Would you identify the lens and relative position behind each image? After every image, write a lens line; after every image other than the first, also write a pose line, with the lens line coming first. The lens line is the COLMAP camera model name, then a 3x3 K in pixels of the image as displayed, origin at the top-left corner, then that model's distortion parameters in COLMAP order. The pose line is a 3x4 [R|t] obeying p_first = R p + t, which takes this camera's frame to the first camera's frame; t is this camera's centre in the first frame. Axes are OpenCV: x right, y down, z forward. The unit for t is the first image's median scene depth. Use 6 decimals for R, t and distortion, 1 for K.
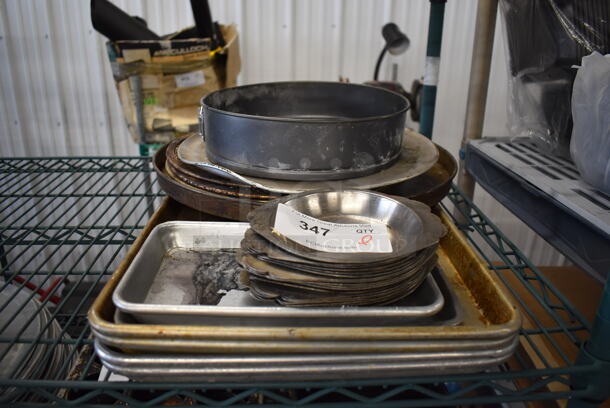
lens RADIAL K [[465.5, 0, 307.2], [0, 465.5, 209.1], [0, 0, 1]] dist [-0.109423, 0.018415]
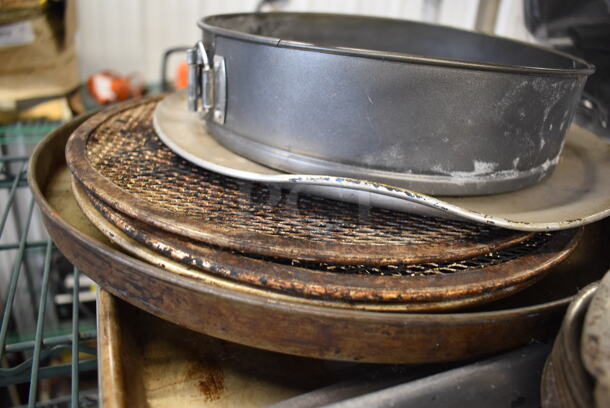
lens RADIAL K [[465.5, 0, 313.7], [0, 465.5, 210.0], [0, 0, 1]] dist [-0.109423, 0.018415]
pose [[0.929493, -0.092562, 0.357038, -0.295981], [0.069804, 0.994651, 0.076138, -0.118970], [-0.362175, -0.045847, 0.930982, 0.660853]]
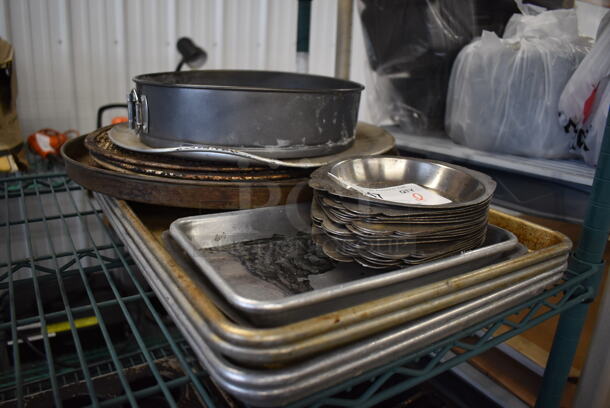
lens RADIAL K [[465.5, 0, 304.2], [0, 465.5, 208.7], [0, 0, 1]] dist [-0.109423, 0.018415]
pose [[0.864008, -0.137541, 0.484328, -0.450922], [0.165751, 0.986043, -0.015668, 0.052210], [-0.475413, 0.093815, 0.874746, 0.197938]]
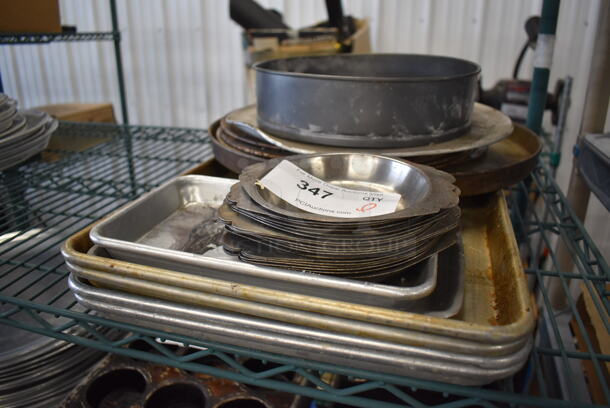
lens RADIAL K [[465.5, 0, 307.7], [0, 465.5, 206.0], [0, 0, 1]] dist [-0.109423, 0.018415]
pose [[0.947431, 0.103633, -0.302714, 0.222408], [-0.108697, 0.994075, 0.000118, 0.059760], [0.300933, 0.032792, 0.953081, 0.119780]]
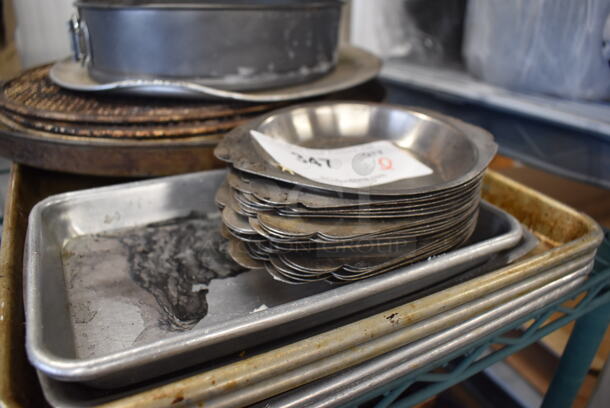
lens RADIAL K [[465.5, 0, 310.4], [0, 465.5, 198.9], [0, 0, 1]] dist [-0.109423, 0.018415]
pose [[0.892708, -0.187471, 0.409789, -0.219898], [0.157976, 0.981841, 0.105030, 0.020585], [-0.422037, -0.029024, 0.906114, 0.319511]]
